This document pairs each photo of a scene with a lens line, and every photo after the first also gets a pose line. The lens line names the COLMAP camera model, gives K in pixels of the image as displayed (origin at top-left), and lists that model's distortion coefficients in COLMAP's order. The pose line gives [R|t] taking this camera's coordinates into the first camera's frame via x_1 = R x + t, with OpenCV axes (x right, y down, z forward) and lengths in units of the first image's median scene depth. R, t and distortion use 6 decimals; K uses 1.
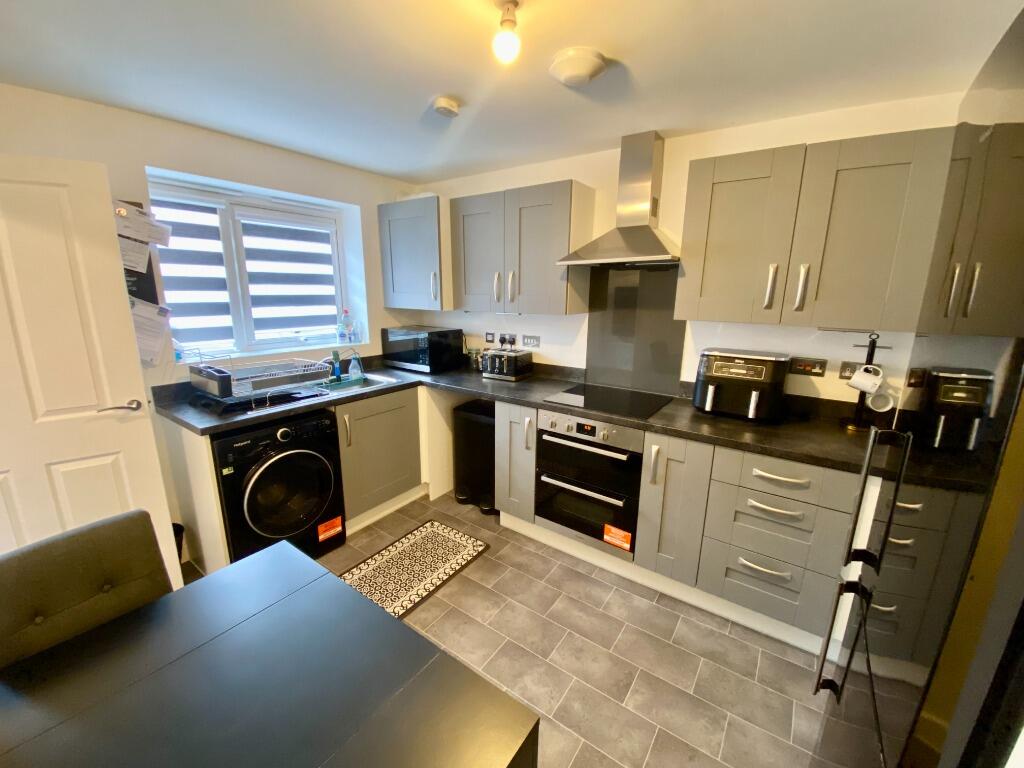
lens RADIAL K [[412.8, 0, 514.3], [0, 412.8, 377.2], [0, 0, 1]] dist [-0.027025, -0.004648]
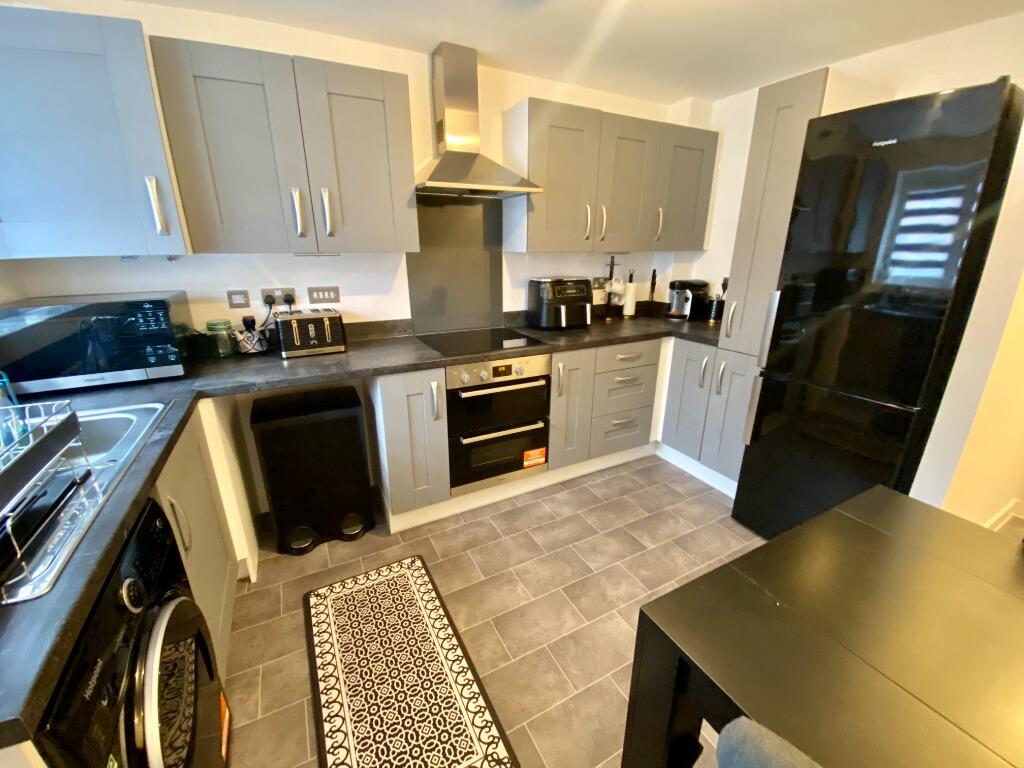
lens RADIAL K [[412.8, 0, 510.0], [0, 412.8, 380.1], [0, 0, 1]] dist [-0.027025, -0.004648]
pose [[0.435659, -0.286410, 0.853329, -0.601457], [0.178585, 0.956683, 0.229925, -0.065515], [-0.882218, 0.052223, 0.467936, 0.492174]]
